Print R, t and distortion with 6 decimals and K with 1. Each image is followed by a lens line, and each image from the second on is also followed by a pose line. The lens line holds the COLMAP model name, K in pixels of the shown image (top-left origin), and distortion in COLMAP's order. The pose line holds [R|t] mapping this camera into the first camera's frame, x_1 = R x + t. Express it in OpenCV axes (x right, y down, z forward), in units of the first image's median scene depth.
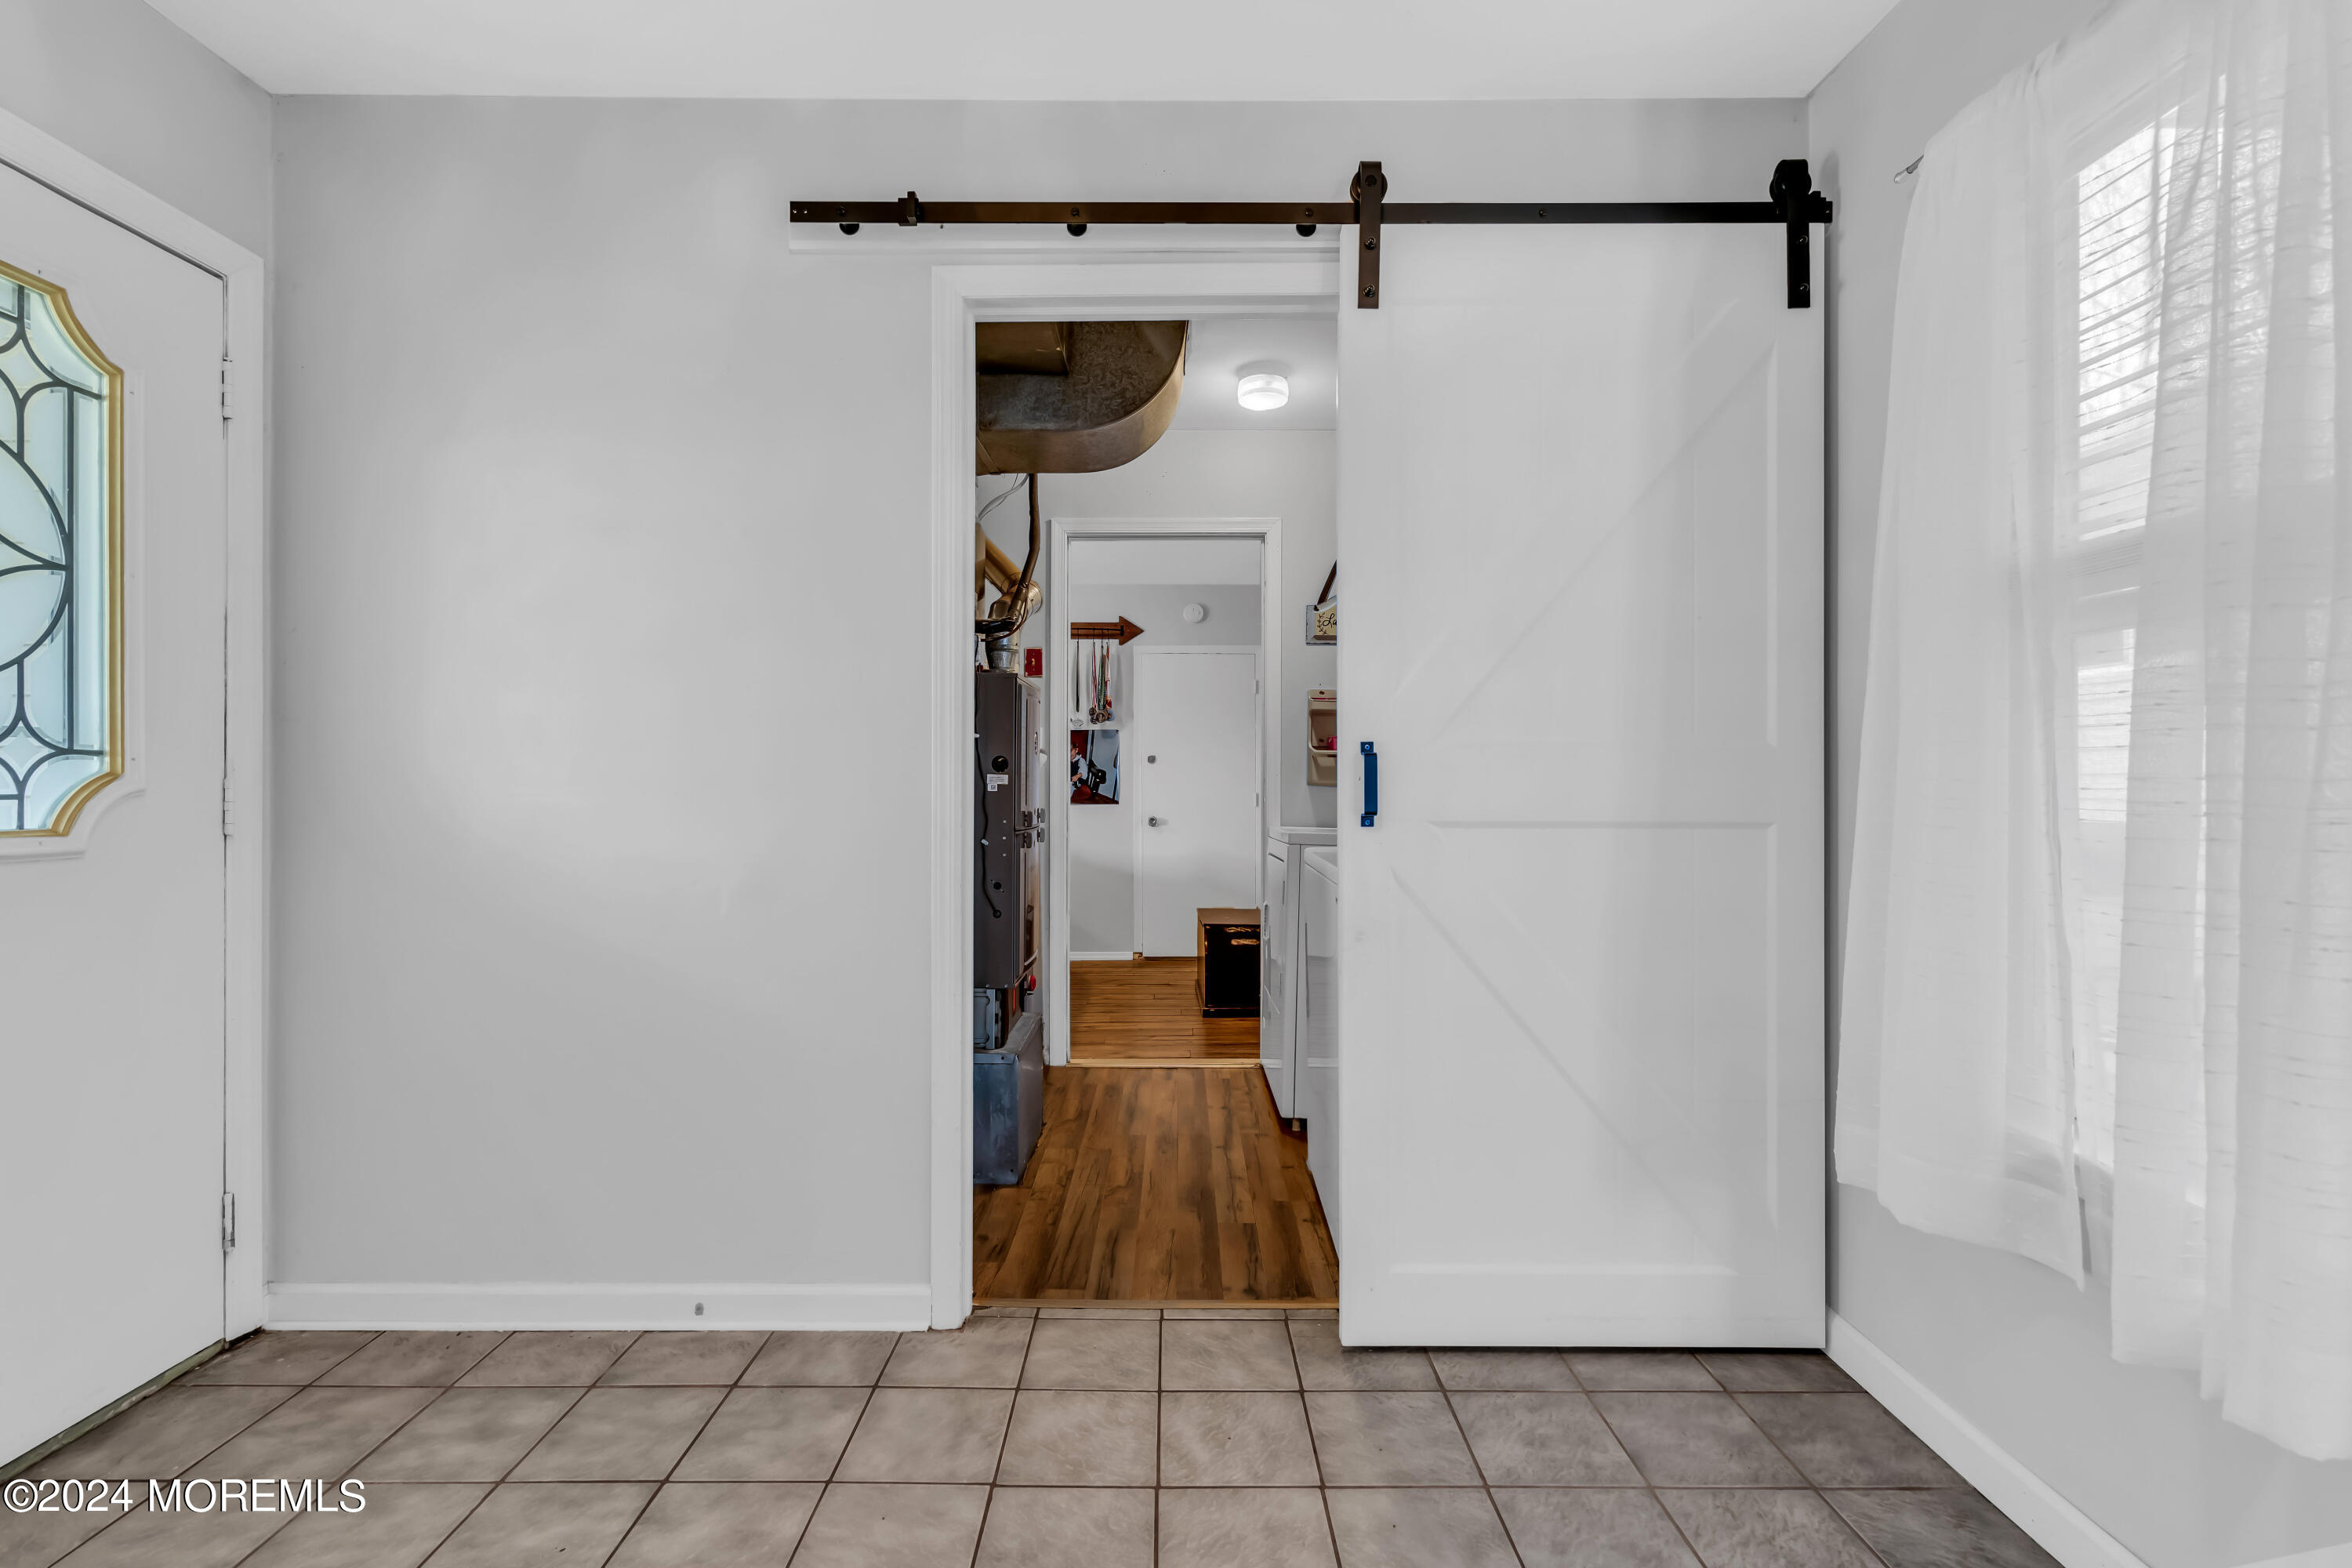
lens RADIAL K [[1060.3, 0, 1173.3], [0, 1060.3, 774.4], [0, 0, 1]] dist [0.005616, 0.000613]
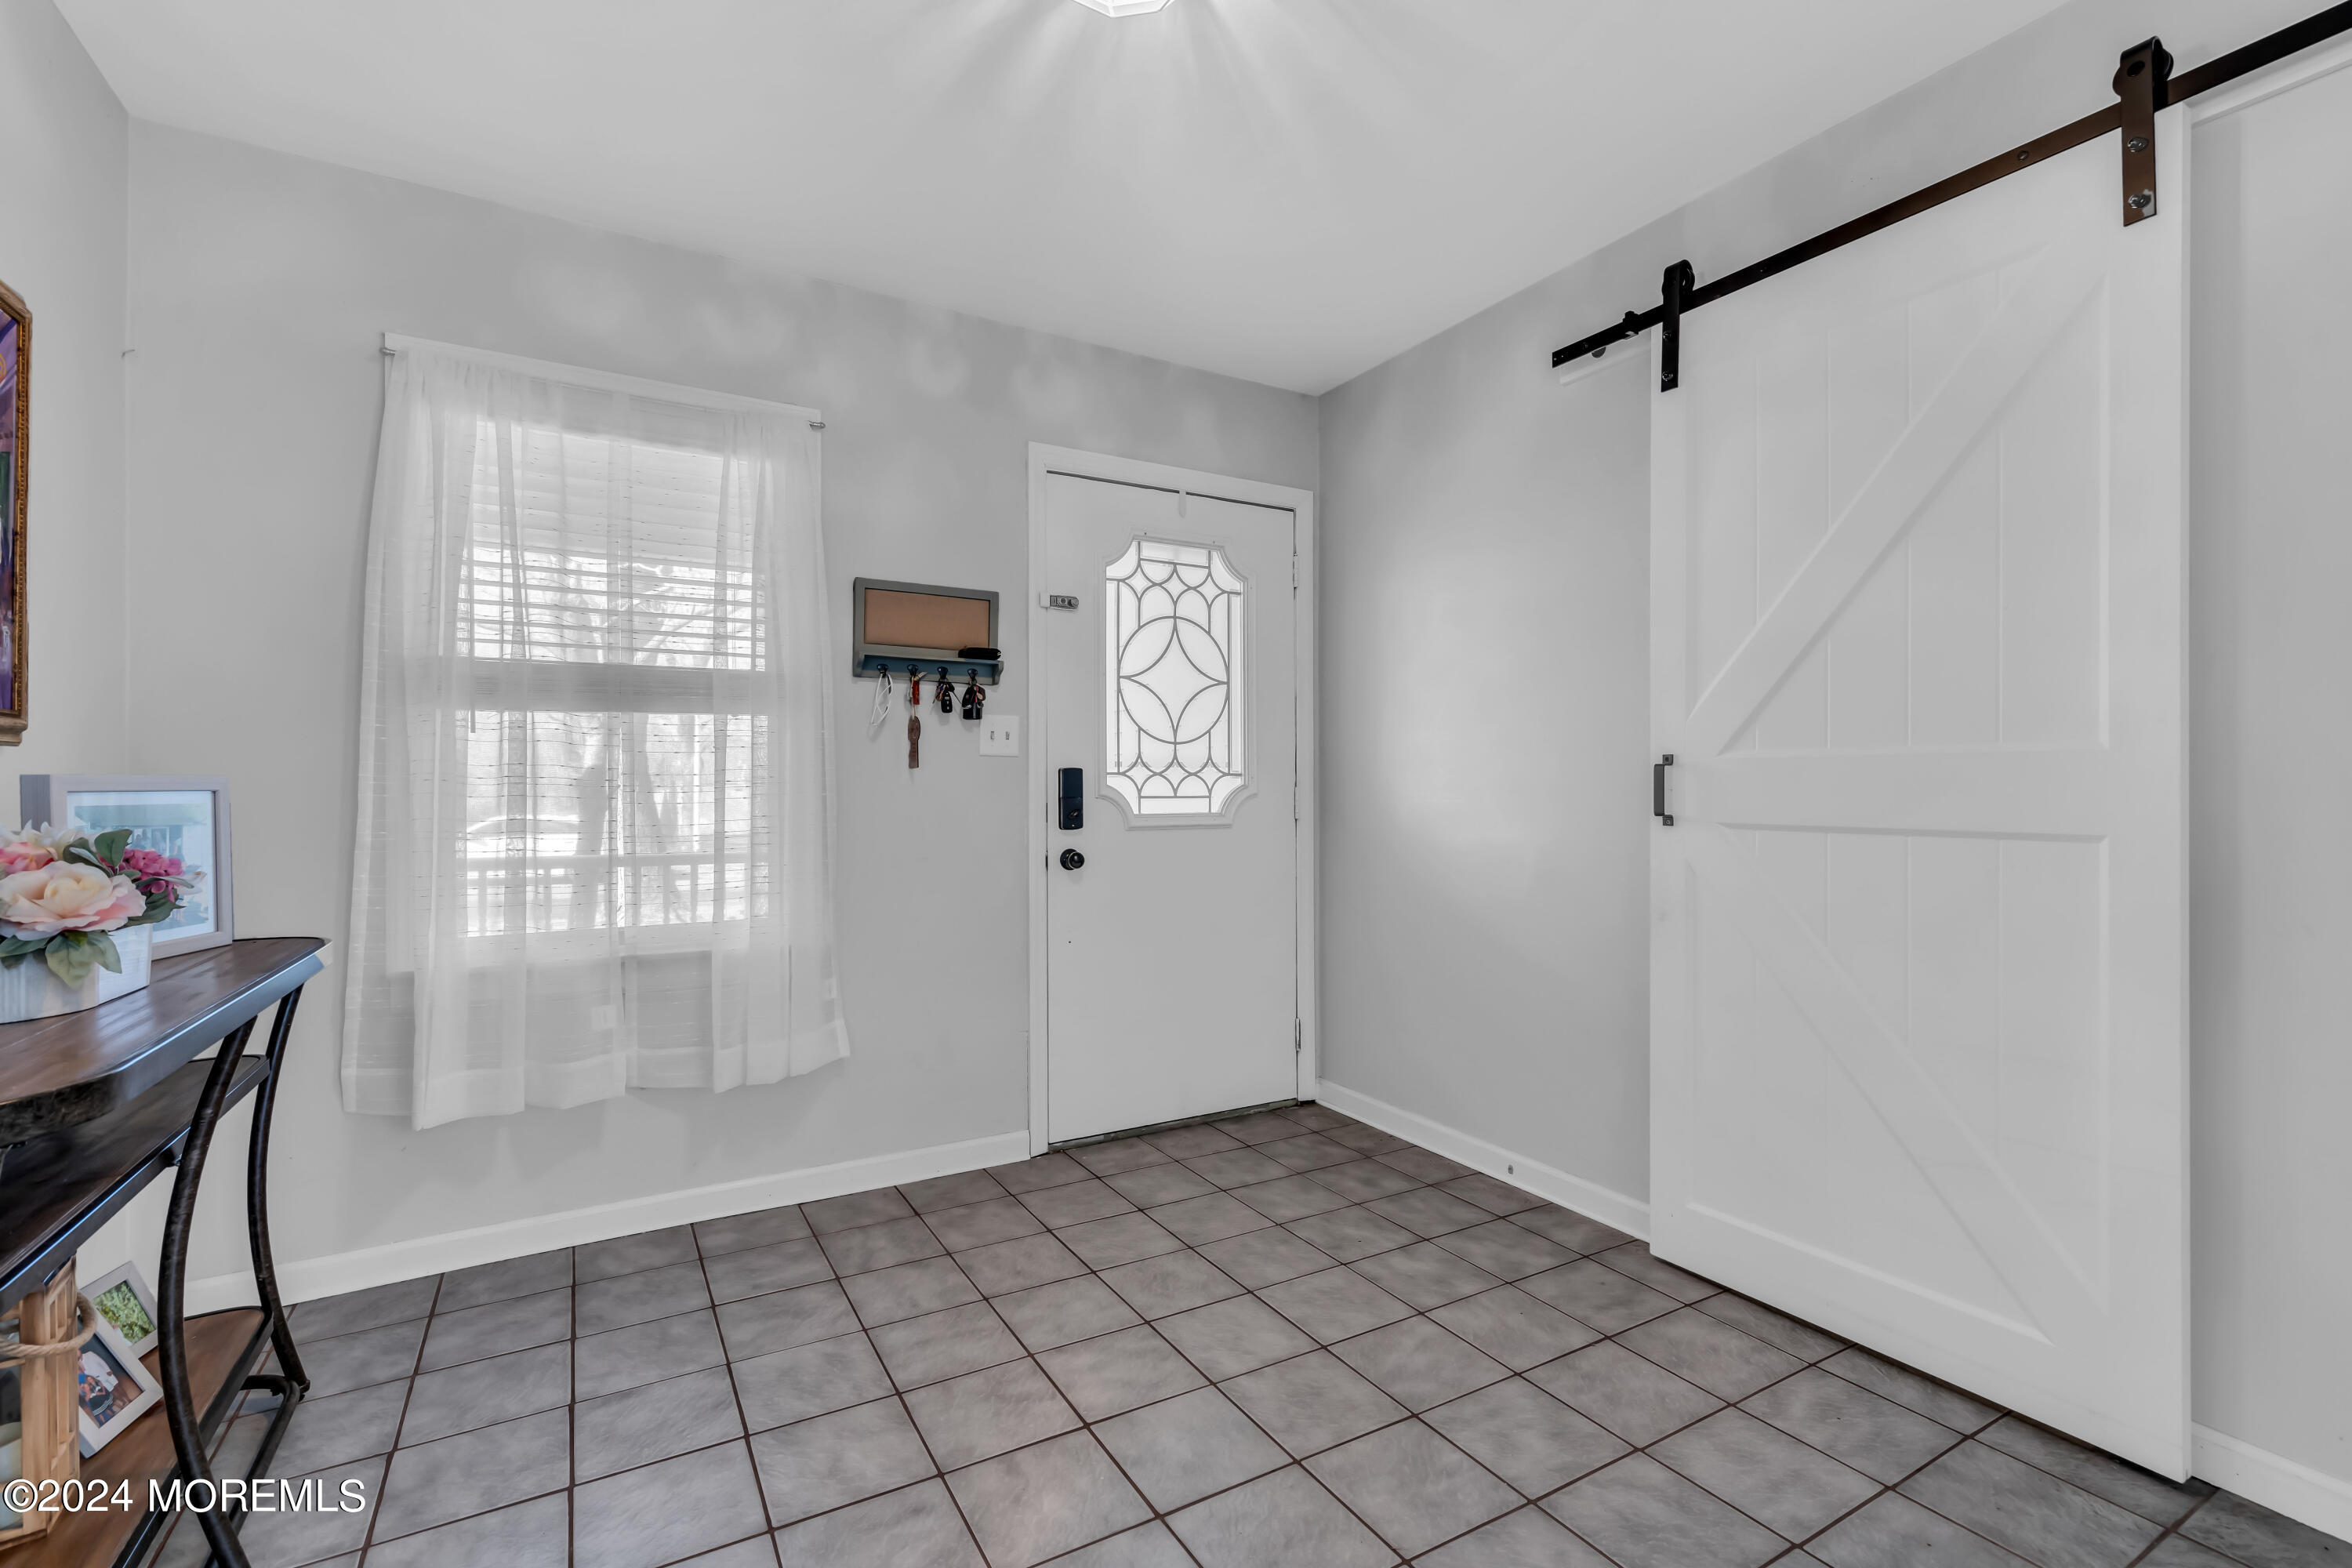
lens RADIAL K [[1045.9, 0, 1168.9], [0, 1045.9, 778.8], [0, 0, 1]] dist [0.004447, 0.000167]
pose [[0.502474, -0.008784, -0.864548, 0.593729], [0.006027, 0.999960, -0.006657, -0.001001], [0.864571, -0.001865, 0.502507, -0.082842]]
